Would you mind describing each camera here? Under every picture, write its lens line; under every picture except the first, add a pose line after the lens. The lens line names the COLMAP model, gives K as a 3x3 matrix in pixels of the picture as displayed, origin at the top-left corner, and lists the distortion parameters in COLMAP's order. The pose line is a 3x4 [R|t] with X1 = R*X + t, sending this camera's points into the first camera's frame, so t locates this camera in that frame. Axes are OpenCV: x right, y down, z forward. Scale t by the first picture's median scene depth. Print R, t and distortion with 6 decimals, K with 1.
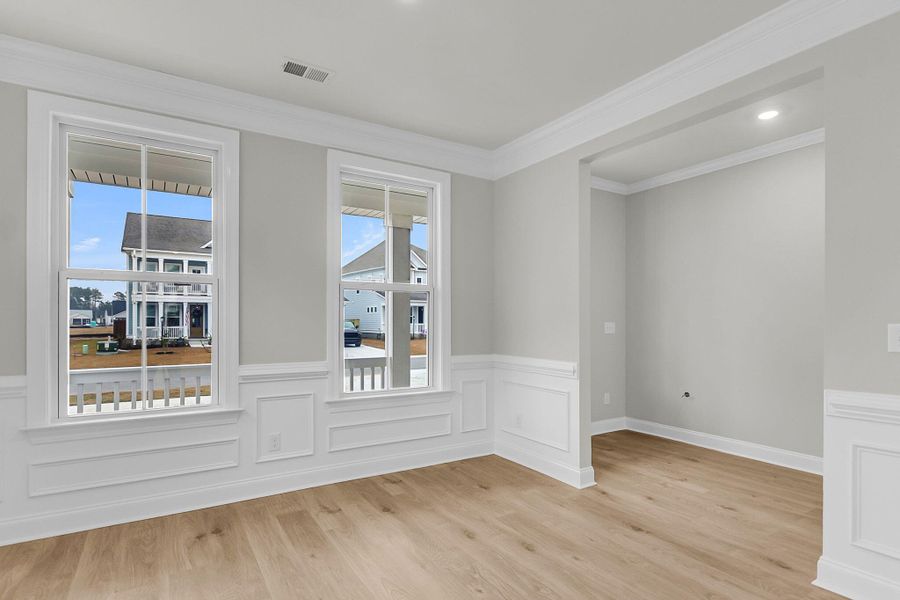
lens RADIAL K [[470.3, 0, 464.6], [0, 470.3, 321.1], [0, 0, 1]] dist [0.003555, -0.002604]
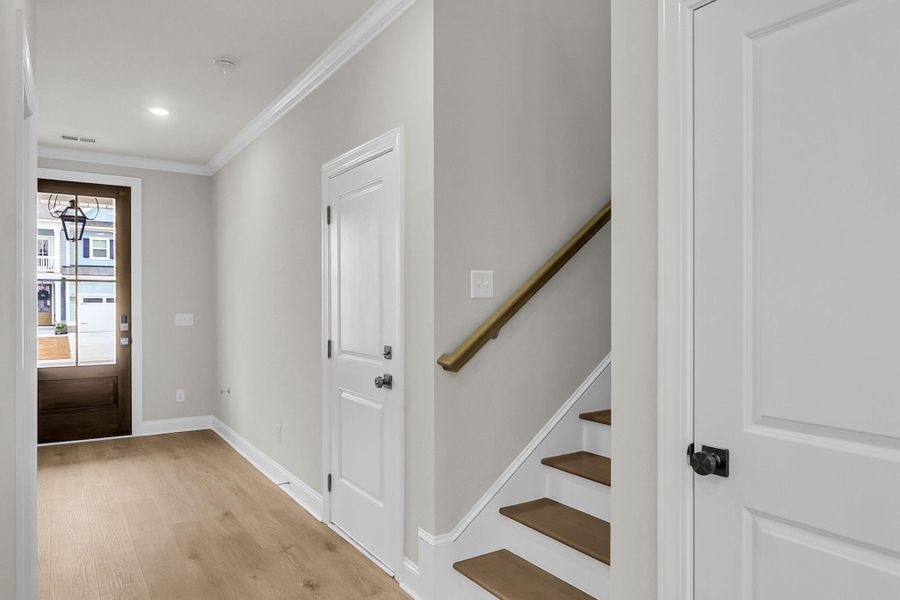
lens RADIAL K [[574.5, 0, 455.0], [0, 574.5, 306.5], [0, 0, 1]] dist [-0.018573, 0.002054]
pose [[0.999608, 0.003680, 0.027749, 0.811458], [-0.003764, 0.999989, 0.002968, -0.017555], [-0.027738, -0.003071, 0.999611, -0.145809]]
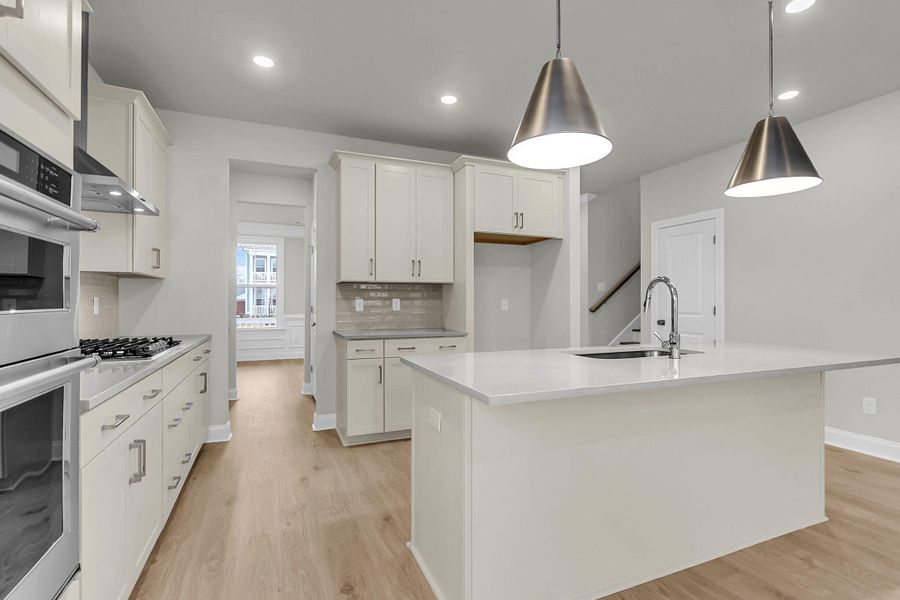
lens RADIAL K [[429.1, 0, 447.1], [0, 429.1, 300.0], [0, 0, 1]] dist [0.000890, 0.001802]
pose [[0.983569, 0.003735, -0.180496, 0.642032], [-0.005035, 0.999965, -0.006745, 0.010272], [0.180465, 0.007543, 0.983553, -0.929427]]
